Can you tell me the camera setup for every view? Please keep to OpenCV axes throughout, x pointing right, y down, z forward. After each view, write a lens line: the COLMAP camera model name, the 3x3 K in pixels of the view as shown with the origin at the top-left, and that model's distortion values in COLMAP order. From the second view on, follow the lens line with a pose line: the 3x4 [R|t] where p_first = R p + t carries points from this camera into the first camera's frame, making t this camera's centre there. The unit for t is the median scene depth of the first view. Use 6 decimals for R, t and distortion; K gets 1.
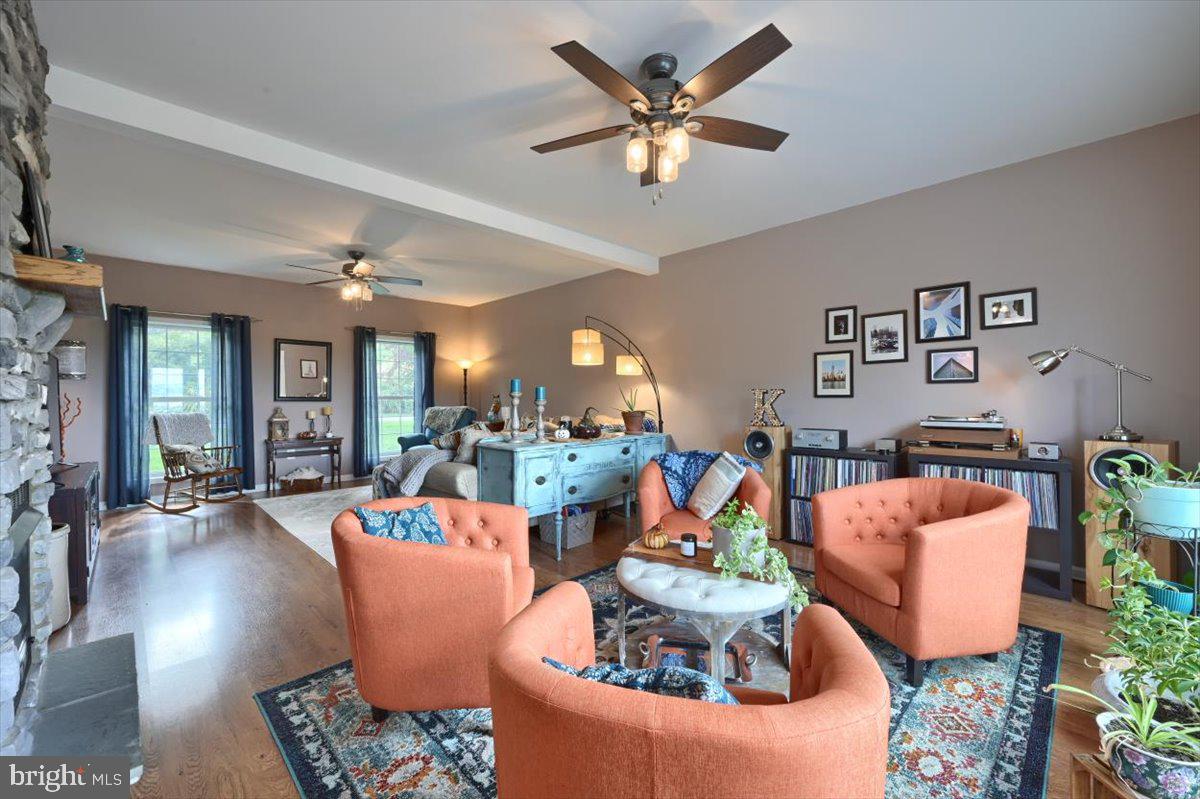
lens RADIAL K [[465.3, 0, 599.6], [0, 465.3, 395.4], [0, 0, 1]] dist [0.000346, 0.000030]
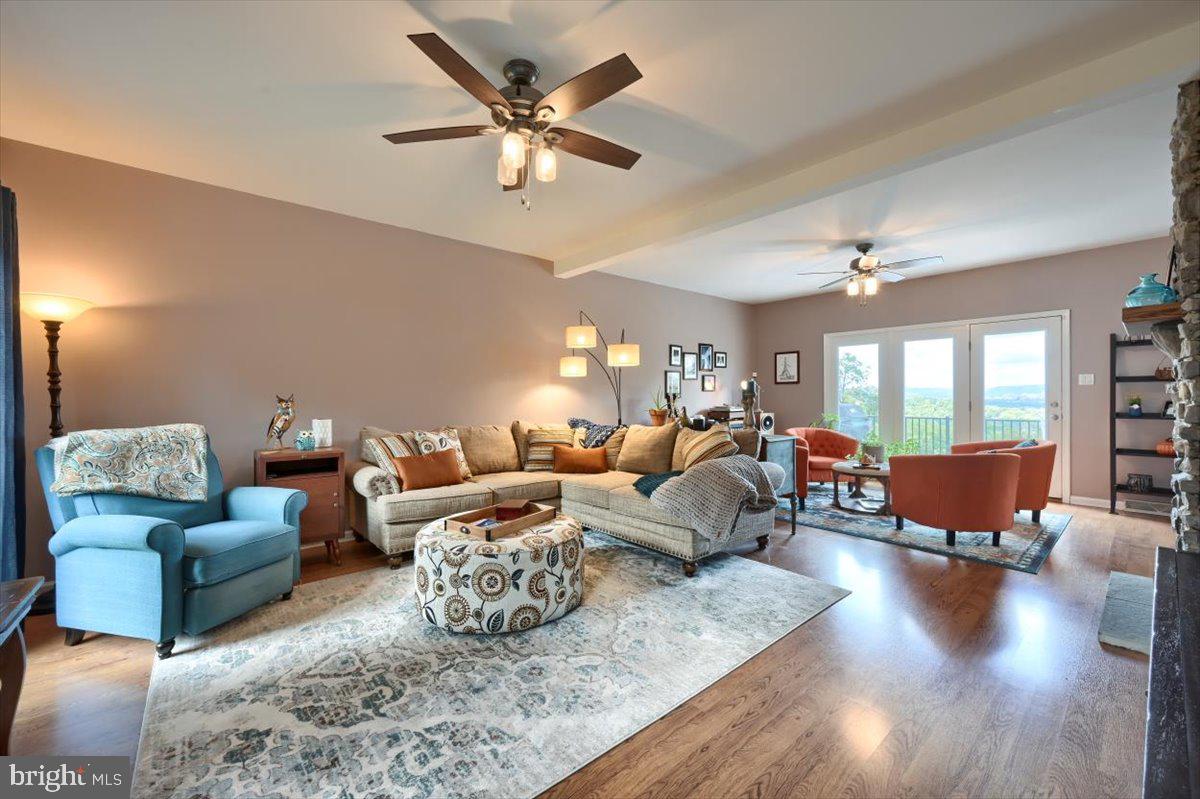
lens RADIAL K [[465.3, 0, 599.4], [0, 465.3, 399.6], [0, 0, 1]] dist [0.000346, 0.000030]
pose [[0.100173, -0.000585, 0.994970, -1.375413], [0.004611, 0.999989, 0.000124, 0.006774], [-0.994959, 0.004575, 0.100175, 1.283721]]
